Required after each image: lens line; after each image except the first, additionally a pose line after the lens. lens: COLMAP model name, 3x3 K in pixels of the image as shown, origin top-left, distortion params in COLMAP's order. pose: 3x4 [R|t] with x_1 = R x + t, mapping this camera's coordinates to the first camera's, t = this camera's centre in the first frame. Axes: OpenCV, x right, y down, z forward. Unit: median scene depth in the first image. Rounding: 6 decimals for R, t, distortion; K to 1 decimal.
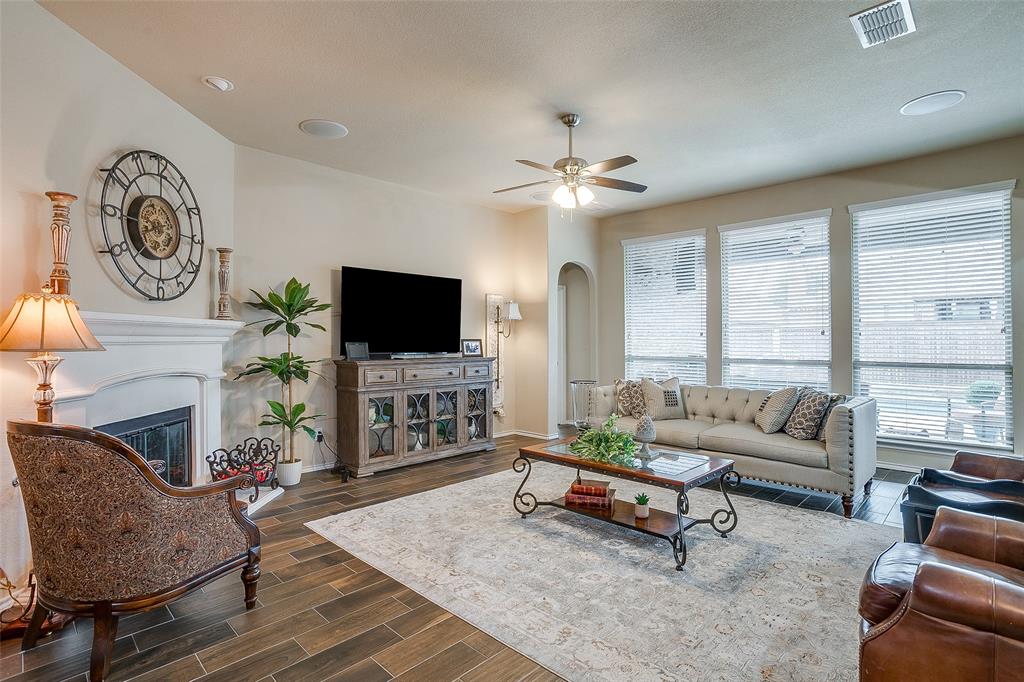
lens RADIAL K [[498.6, 0, 512.9], [0, 498.6, 336.6], [0, 0, 1]] dist [-0.043783, 0.022025]
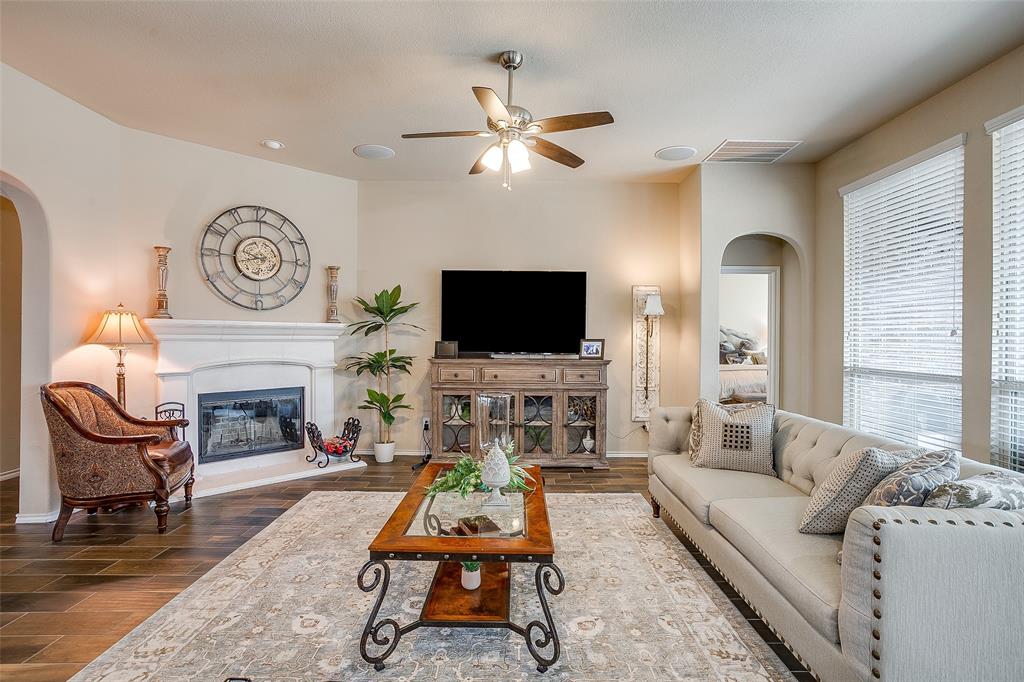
lens RADIAL K [[498.6, 0, 510.7], [0, 498.6, 336.3], [0, 0, 1]] dist [-0.043783, 0.022025]
pose [[0.692633, 0.002537, -0.721286, 0.599695], [-0.001296, 0.999997, 0.002272, -0.001232], [0.721289, -0.000639, 0.692634, 0.401228]]
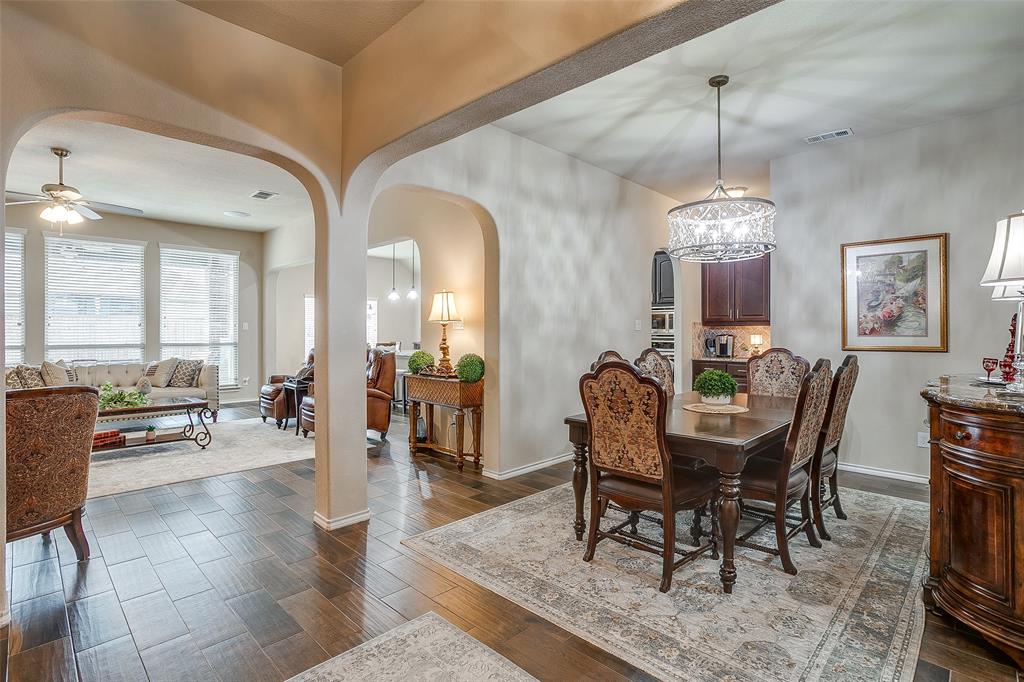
lens RADIAL K [[498.6, 0, 510.4], [0, 498.6, 332.7], [0, 0, 1]] dist [-0.043783, 0.022025]
pose [[0.004015, -0.001696, 0.999990, -0.976305], [-0.010381, 0.999945, 0.001738, 0.001807], [-0.999938, -0.010388, 0.003997, -0.127739]]
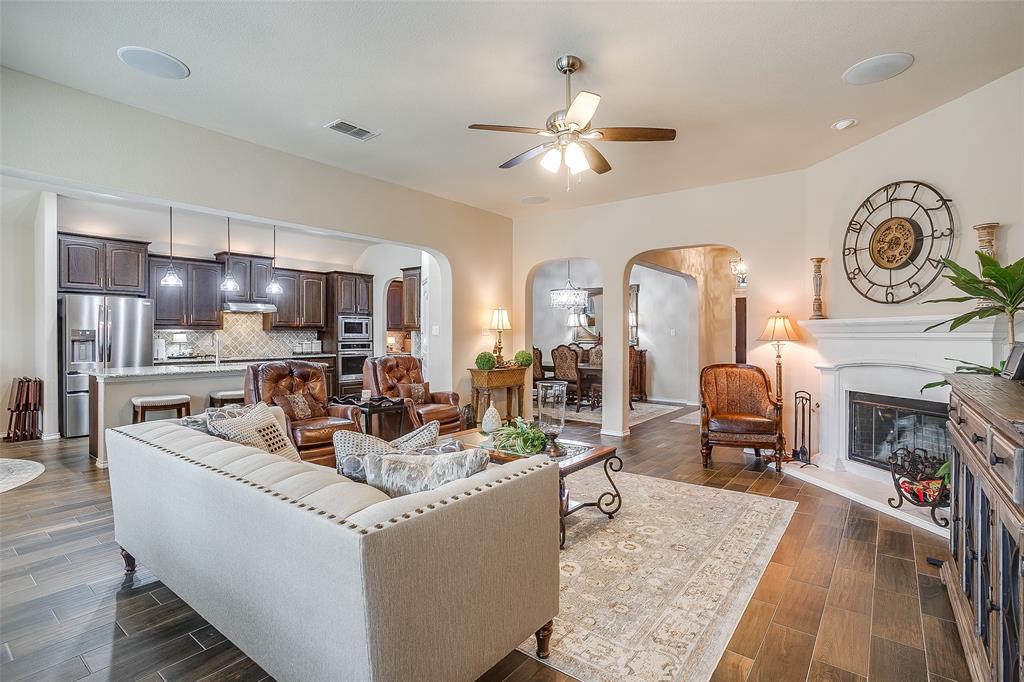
lens RADIAL K [[498.6, 0, 506.3], [0, 498.6, 335.2], [0, 0, 1]] dist [-0.043783, 0.022025]
pose [[-0.994532, -0.000679, -0.104425, 0.264942], [0.000123, 0.999971, -0.007678, 0.010529], [0.104428, -0.007649, -0.994503, 1.569270]]
